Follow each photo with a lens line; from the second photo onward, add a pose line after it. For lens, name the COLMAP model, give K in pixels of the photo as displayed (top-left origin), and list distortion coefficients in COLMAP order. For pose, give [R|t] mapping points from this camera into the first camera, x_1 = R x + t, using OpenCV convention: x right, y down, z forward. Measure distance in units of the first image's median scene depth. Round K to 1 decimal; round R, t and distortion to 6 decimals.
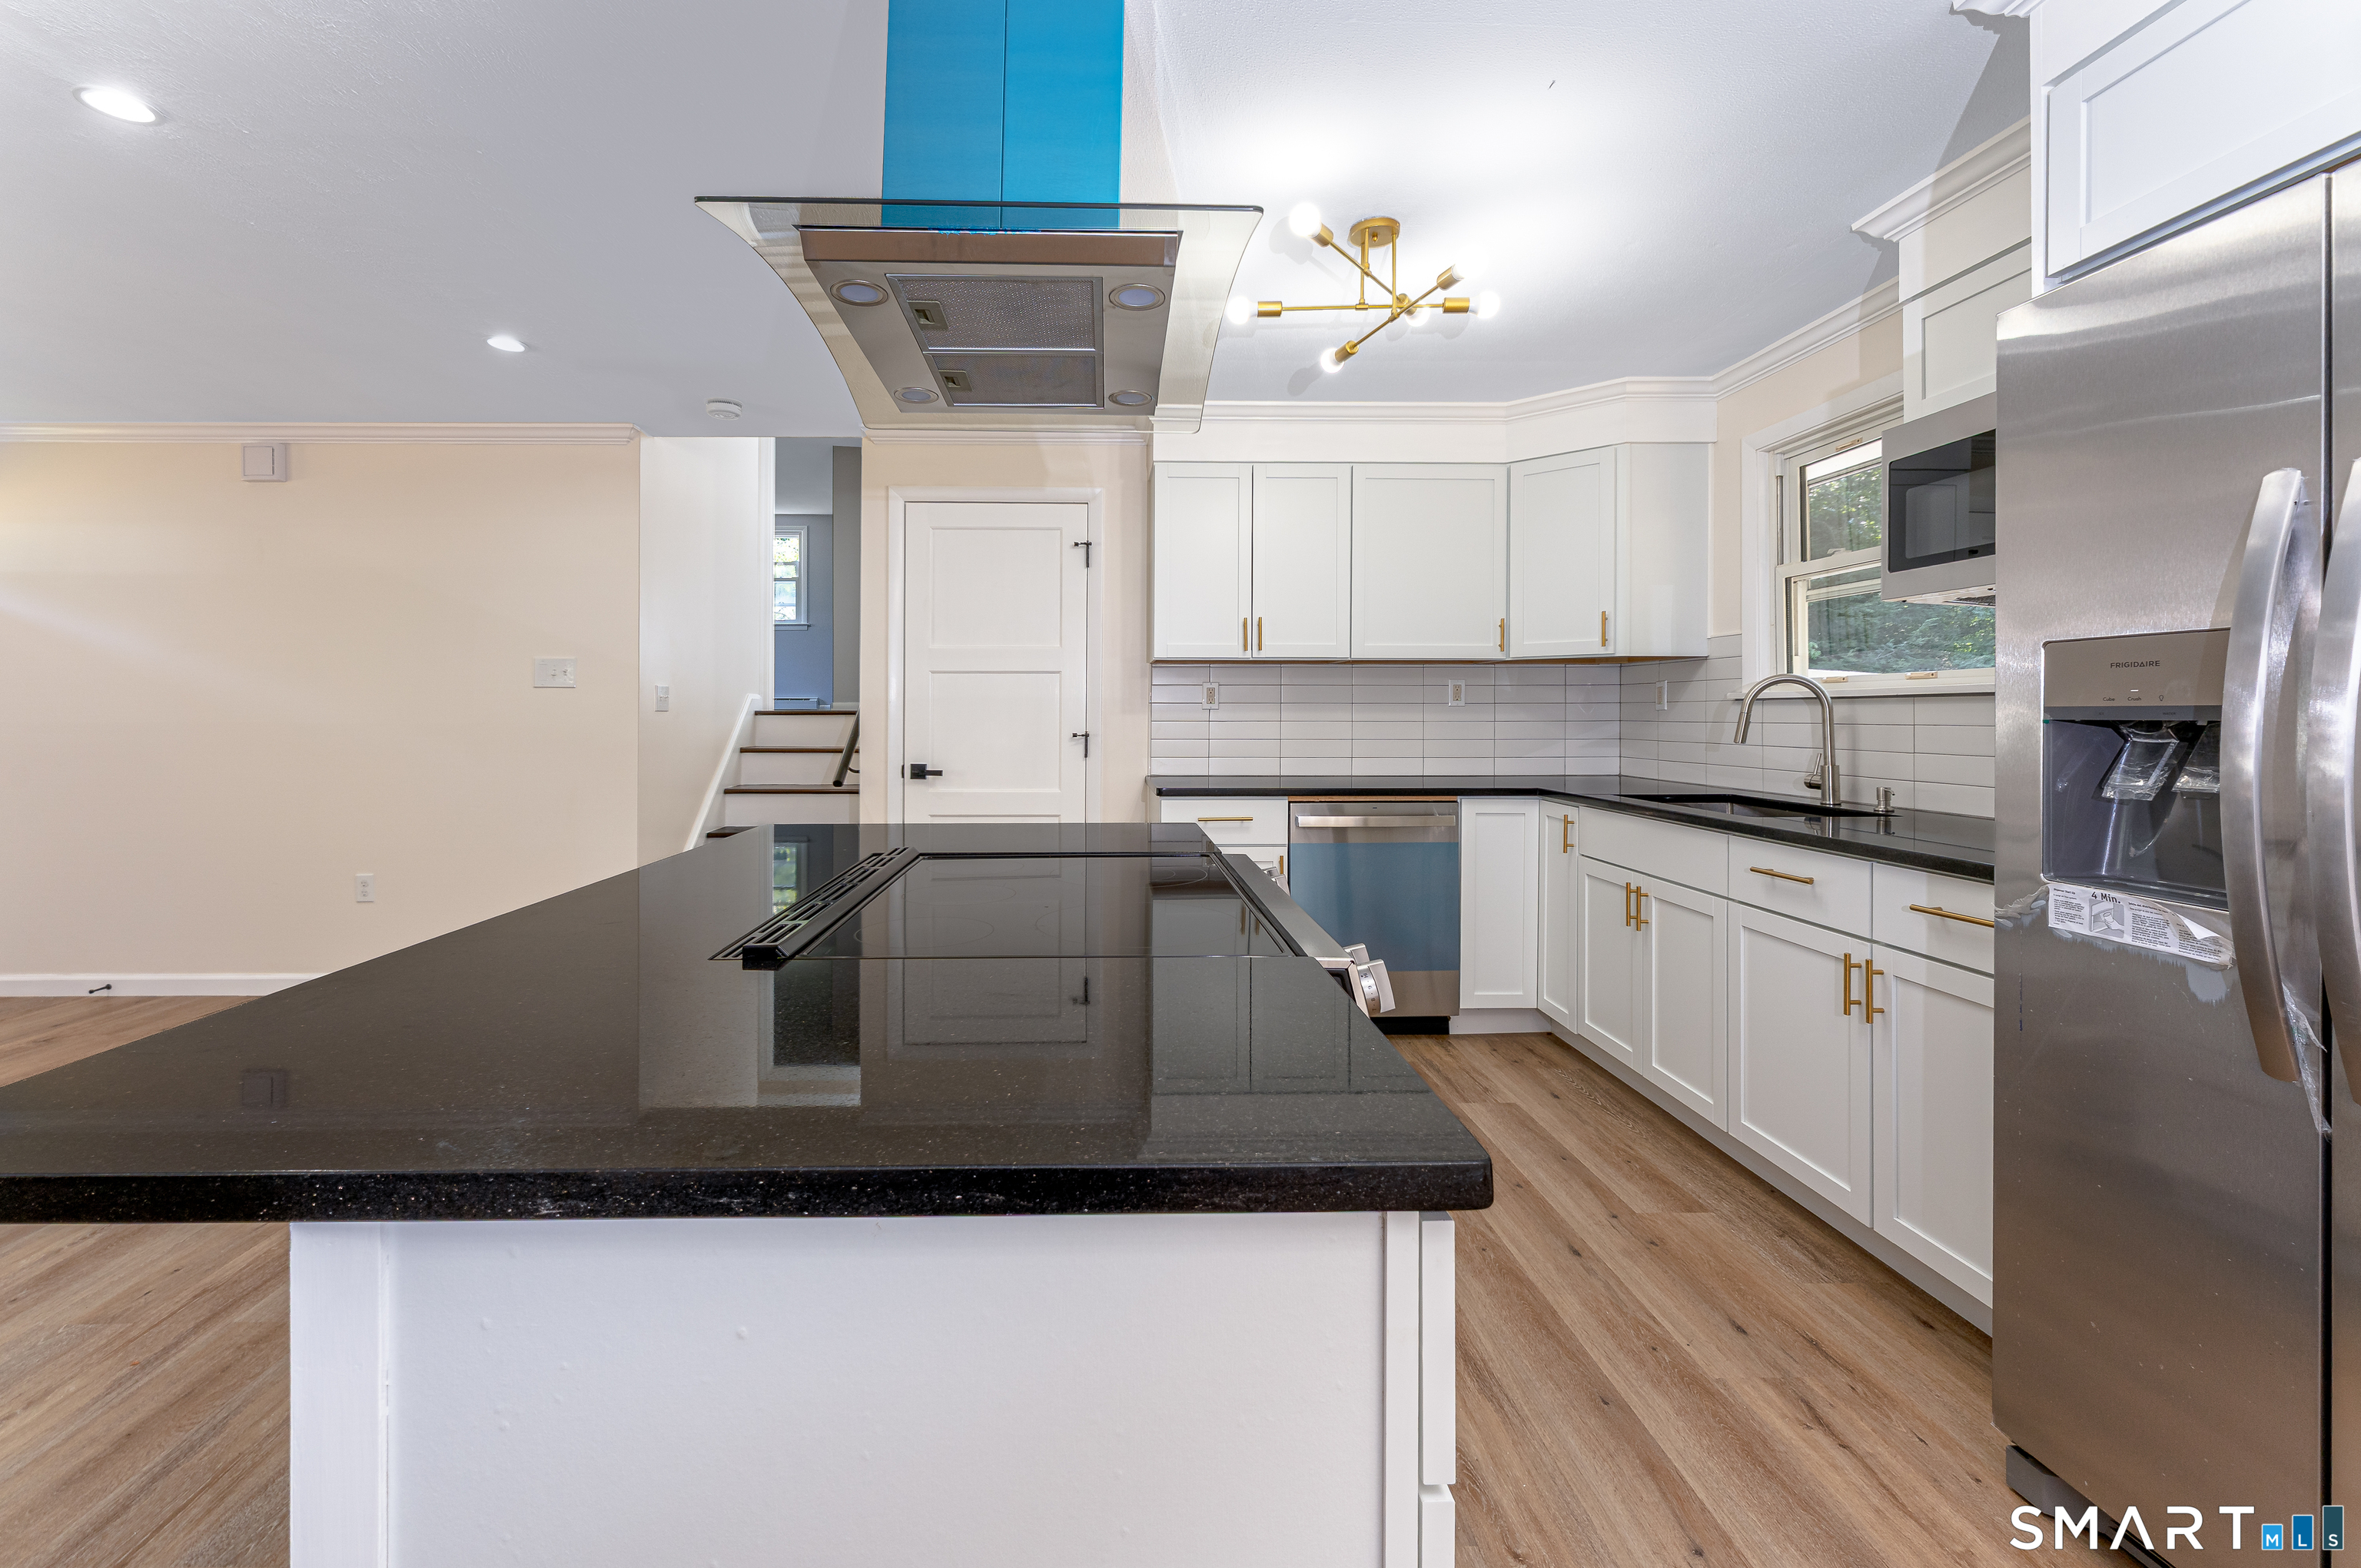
lens RADIAL K [[996.8, 0, 1132.2], [0, 996.8, 716.2], [0, 0, 1]] dist [-0.012008, -0.000137]
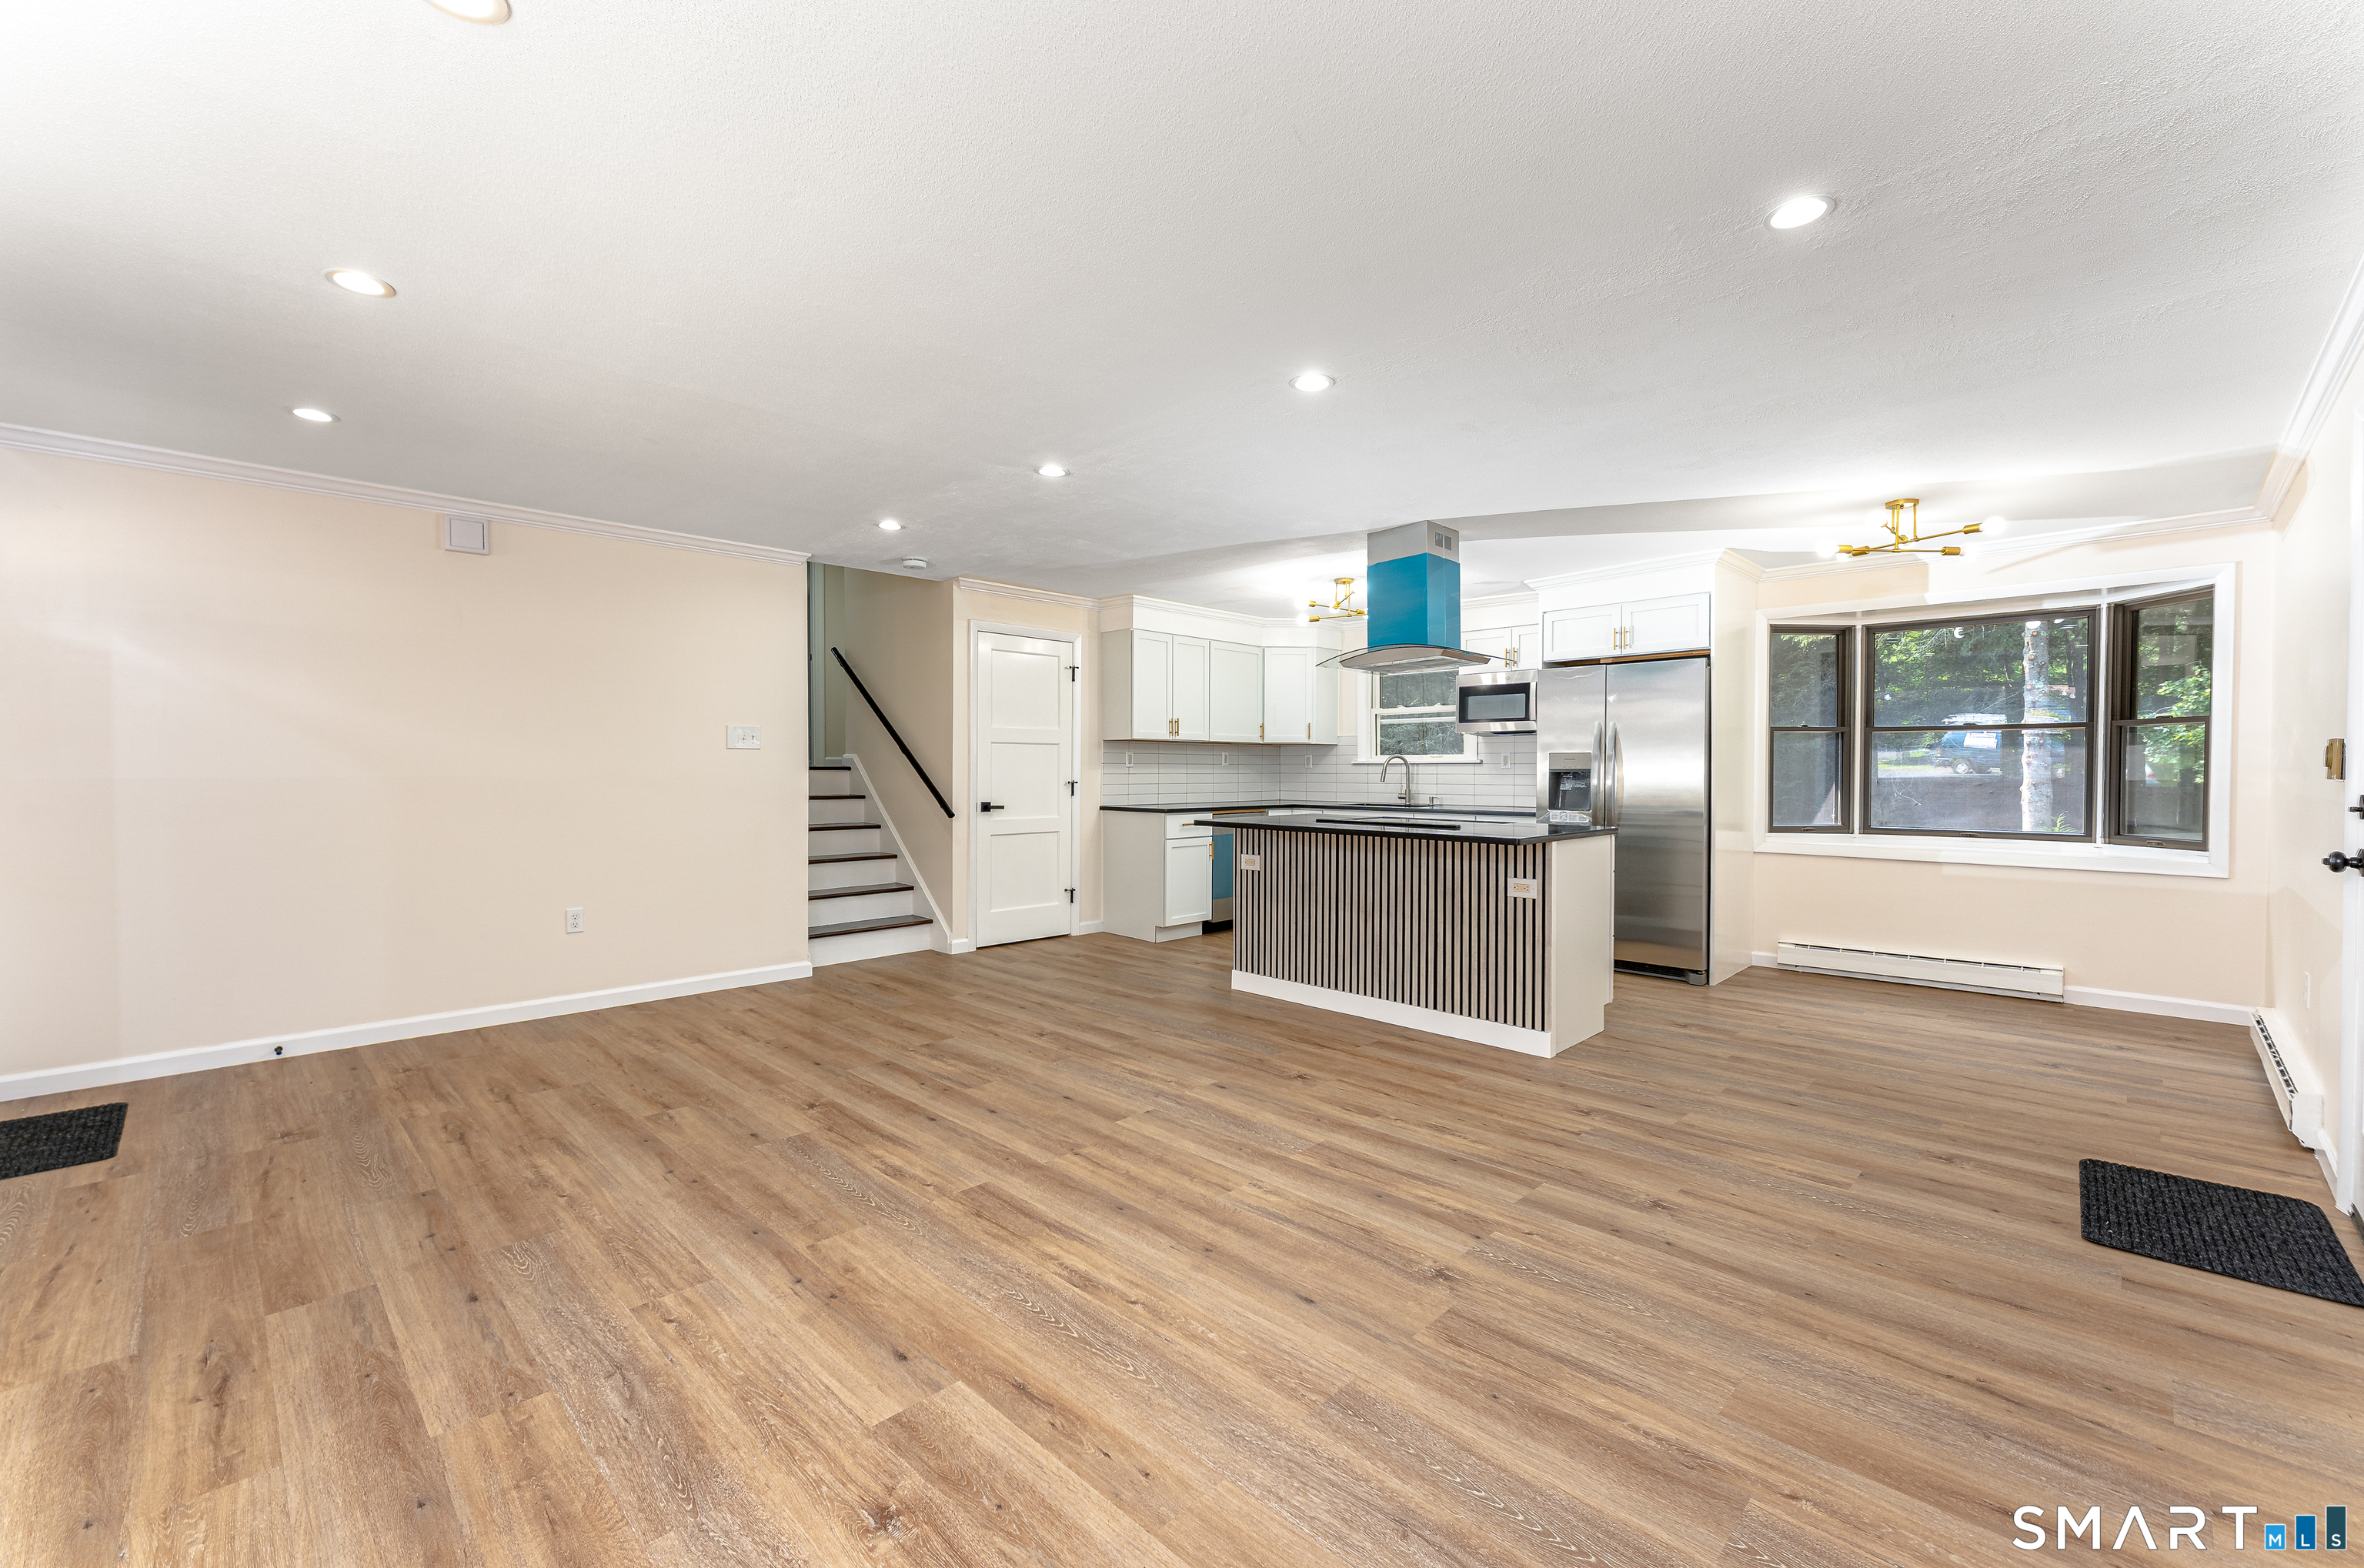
lens RADIAL K [[1013.6, 0, 1182.0], [0, 1013.6, 784.0], [0, 0, 1]] dist [0.003602, -0.000004]
pose [[0.713639, -0.009033, 0.700455, -1.237935], [0.000561, 0.999924, 0.012324, 0.000983], [-0.700513, -0.008402, 0.713590, -0.377709]]
